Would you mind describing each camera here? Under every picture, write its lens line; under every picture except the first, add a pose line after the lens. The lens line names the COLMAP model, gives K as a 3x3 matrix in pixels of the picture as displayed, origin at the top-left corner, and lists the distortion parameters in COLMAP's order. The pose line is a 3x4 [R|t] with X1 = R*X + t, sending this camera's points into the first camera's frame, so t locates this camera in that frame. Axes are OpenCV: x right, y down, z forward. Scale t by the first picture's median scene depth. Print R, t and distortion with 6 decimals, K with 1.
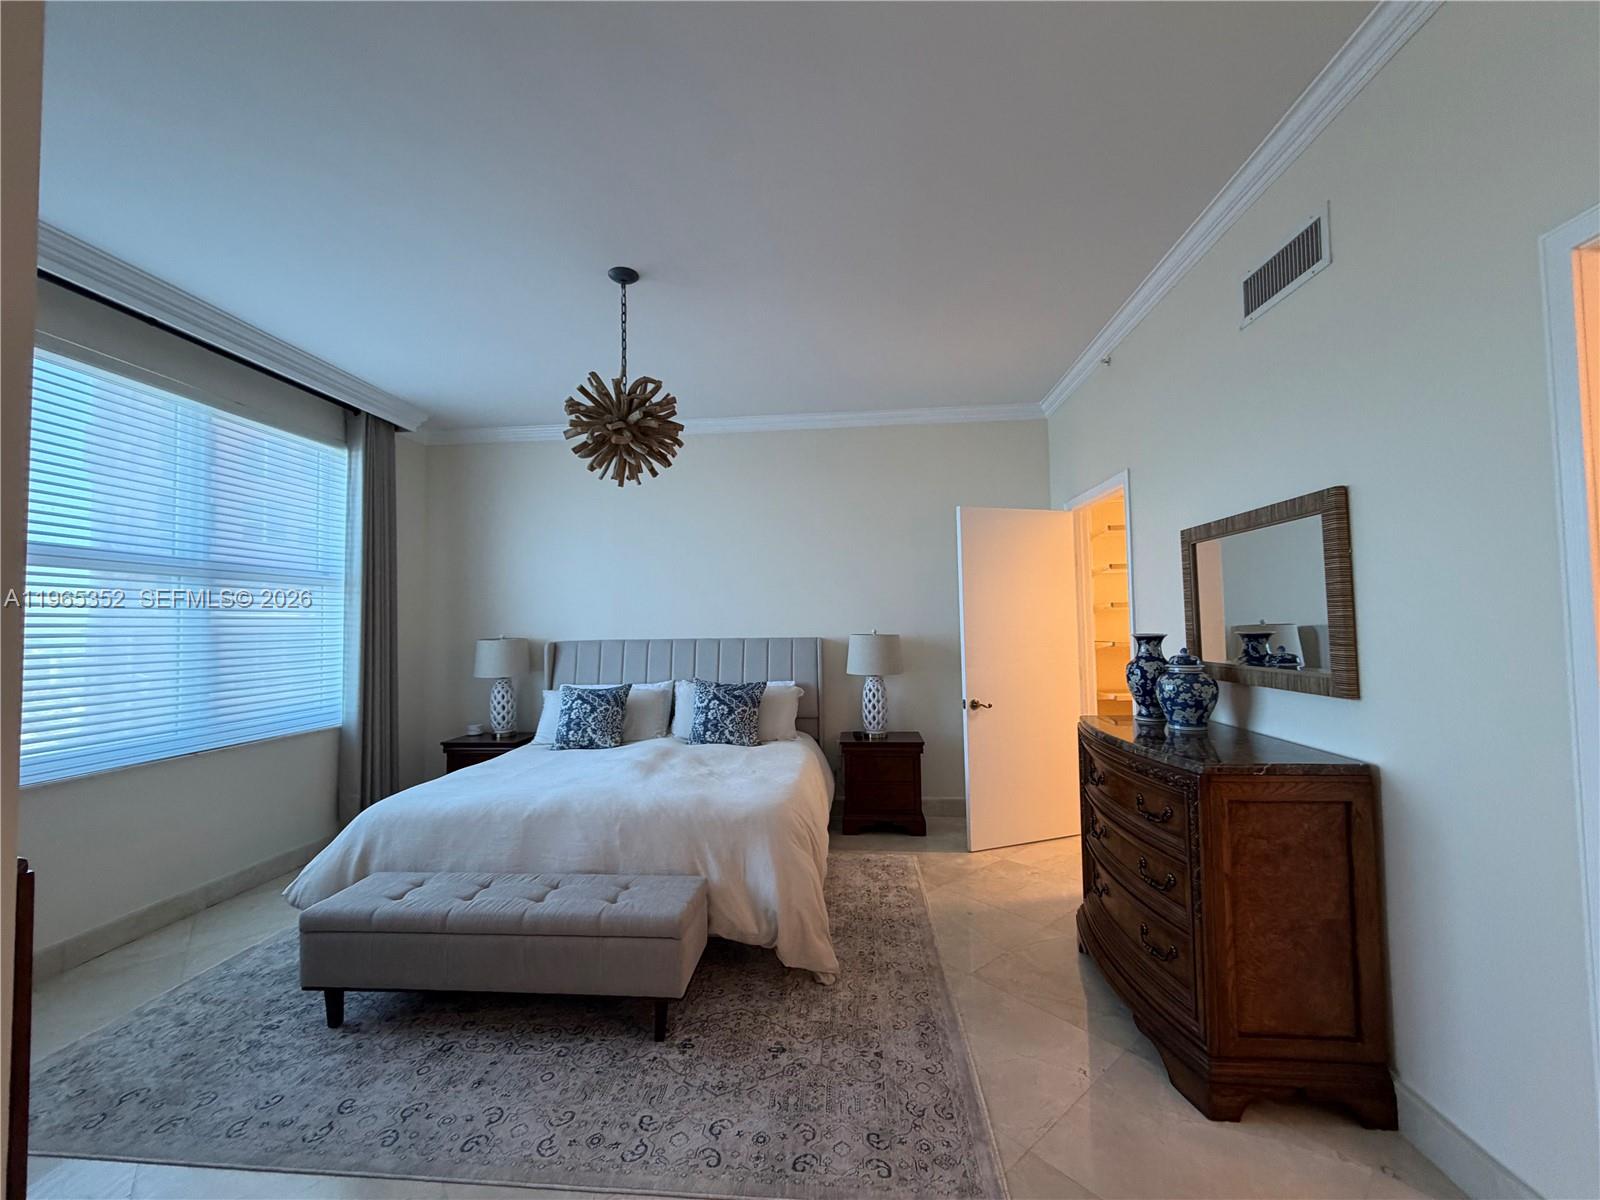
lens RADIAL K [[637.7, 0, 796.2], [0, 637.7, 600.8], [0, 0, 1]] dist [0.001132, -0.000295]
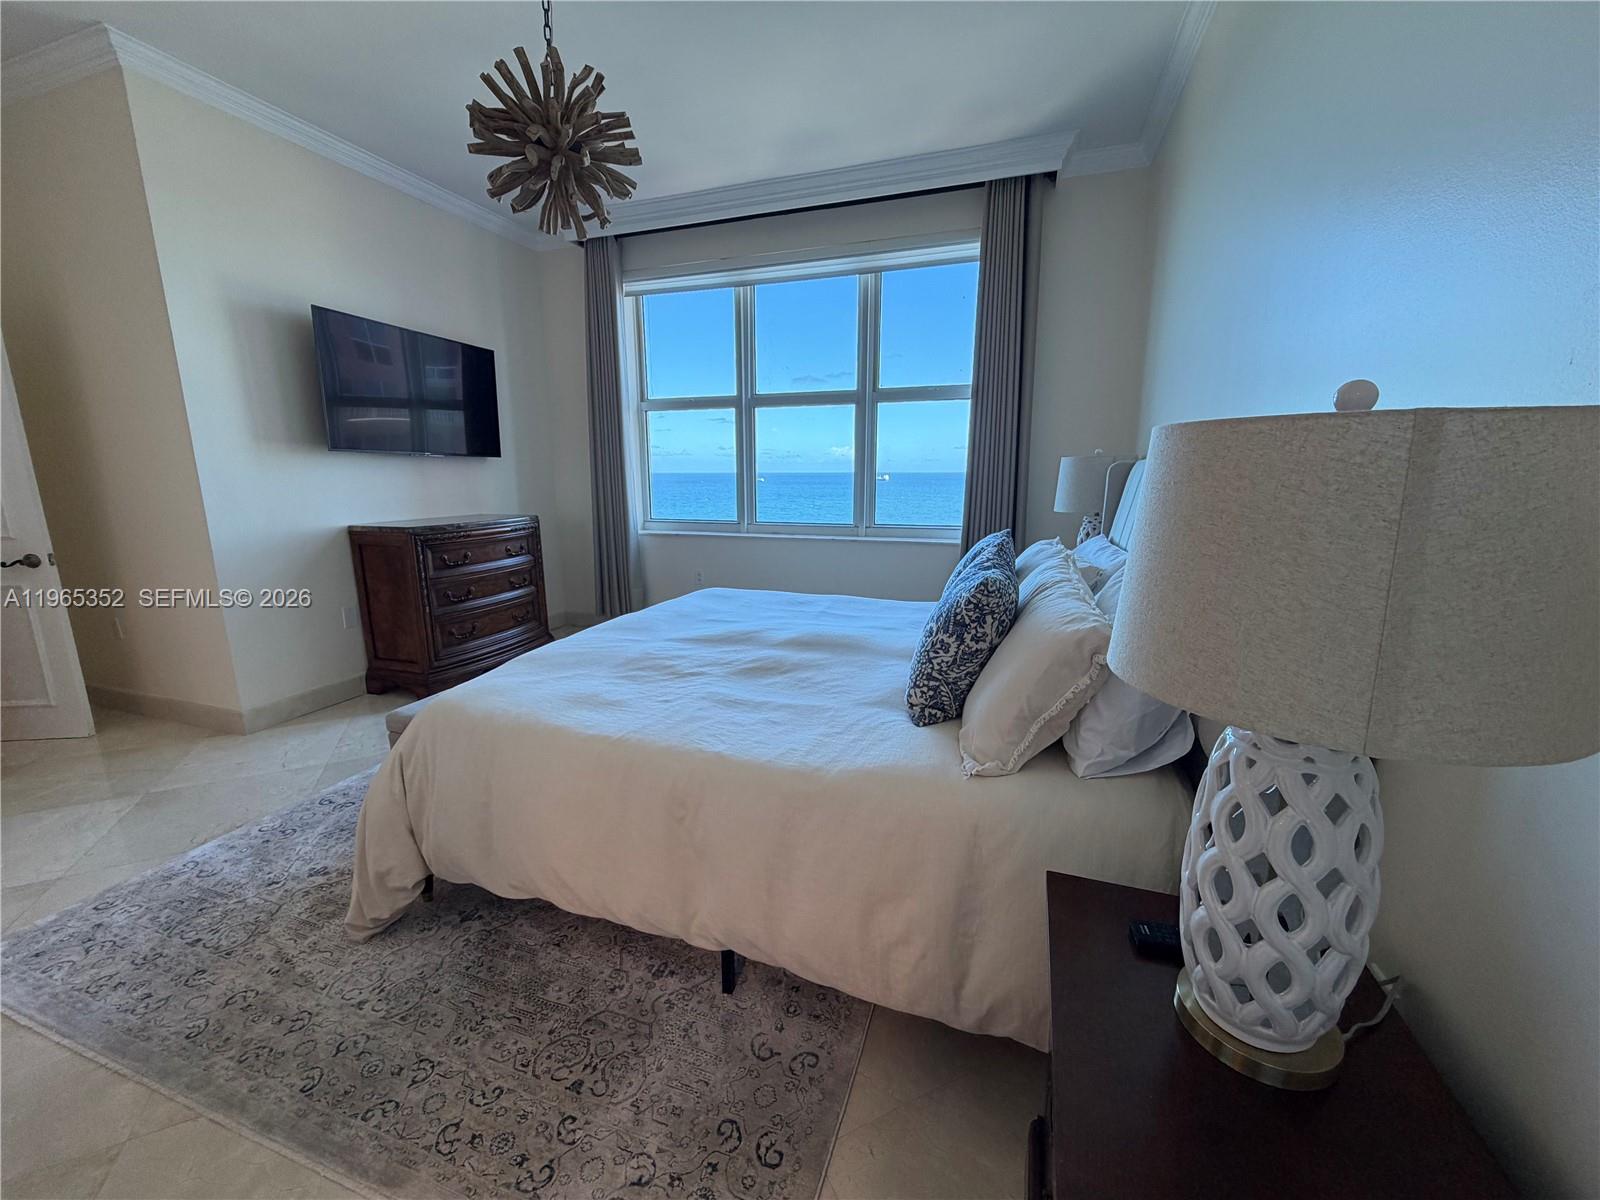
lens RADIAL K [[637.7, 0, 796.2], [0, 637.7, 600.8], [0, 0, 1]] dist [0.001132, -0.000295]
pose [[-0.245685, 0.215925, -0.944995, 0.334552], [0.045232, 0.976367, 0.211334, 0.062670], [0.968294, 0.009178, -0.249646, 1.041294]]
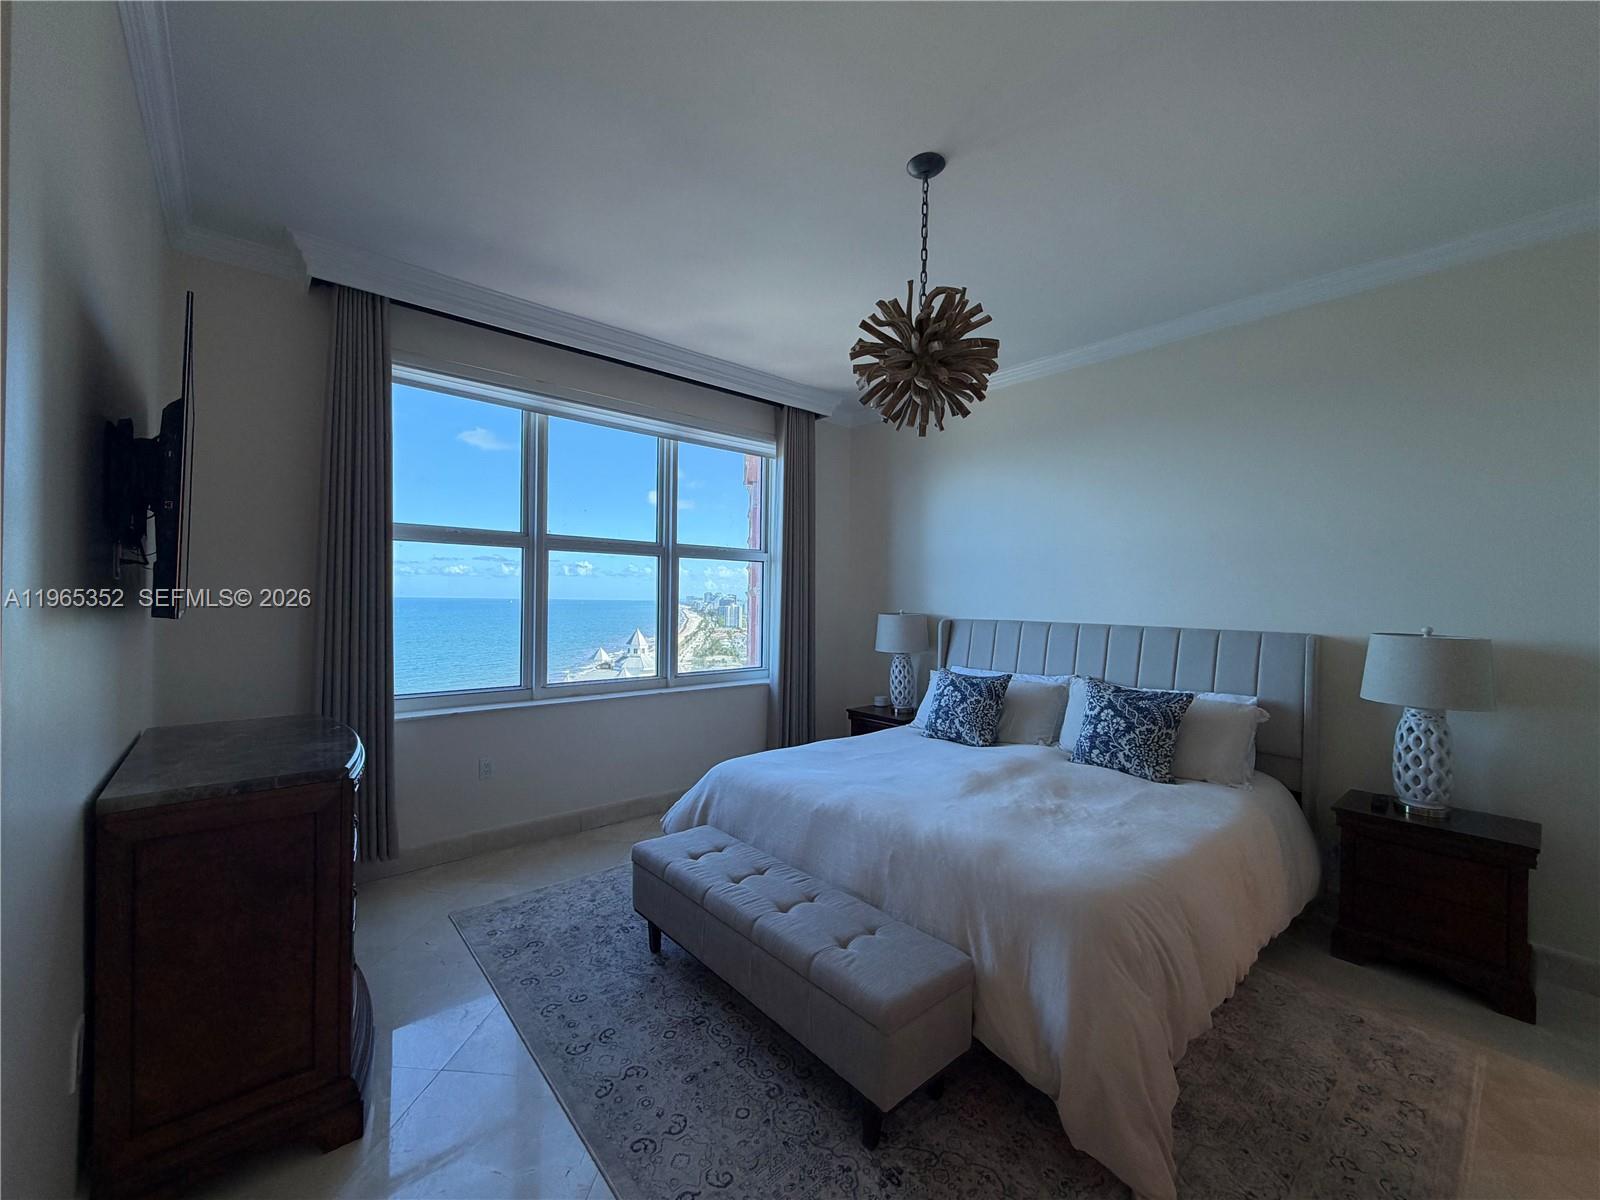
lens RADIAL K [[634.4, 0, 795.4], [0, 634.4, 602.6], [0, 0, 1]] dist [-0.001330, 0.000339]
pose [[0.711345, 0.032225, -0.702103, 0.131540], [0.001845, 0.998859, 0.047715, -0.005285], [0.702840, -0.035237, 0.710474, 0.222833]]
